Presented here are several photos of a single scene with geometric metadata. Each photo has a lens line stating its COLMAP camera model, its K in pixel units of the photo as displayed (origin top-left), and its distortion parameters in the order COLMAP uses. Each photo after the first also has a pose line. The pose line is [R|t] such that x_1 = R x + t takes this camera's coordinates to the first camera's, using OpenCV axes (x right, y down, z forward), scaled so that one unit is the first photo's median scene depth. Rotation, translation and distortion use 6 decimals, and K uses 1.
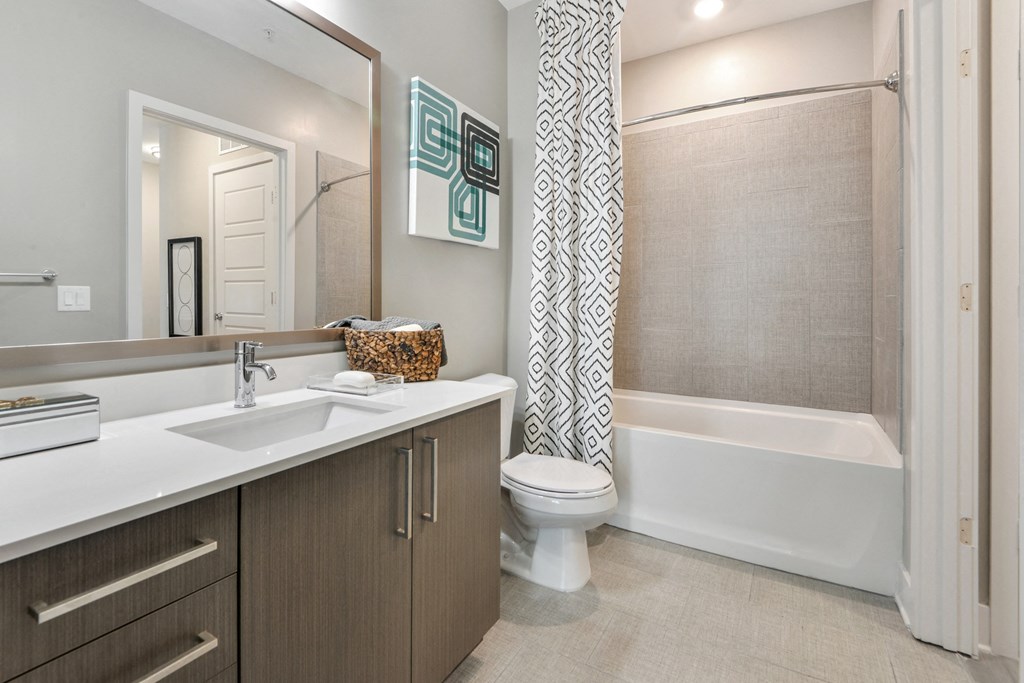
lens RADIAL K [[473.0, 0, 508.5], [0, 473.0, 306.0], [0, 0, 1]] dist [-0.000925, -0.001322]
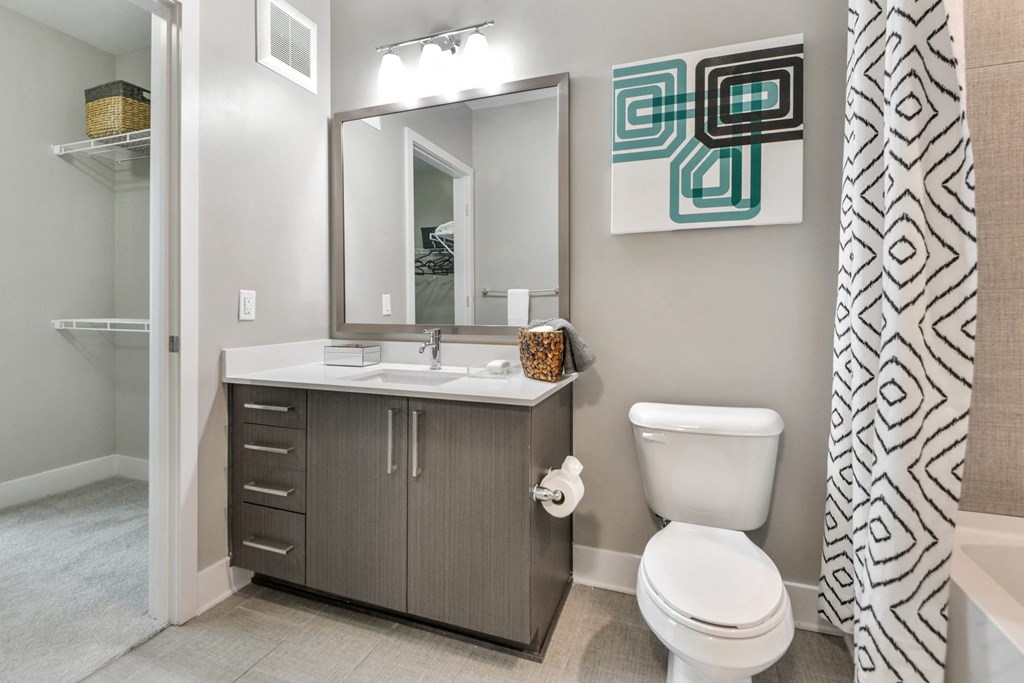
lens RADIAL K [[473.0, 0, 508.5], [0, 473.0, 306.0], [0, 0, 1]] dist [-0.000925, -0.001322]
pose [[0.166993, 0.003389, -0.985952, 0.629184], [-0.004504, 0.999986, 0.002674, -0.005857], [0.985948, 0.003994, 0.167006, 0.566579]]
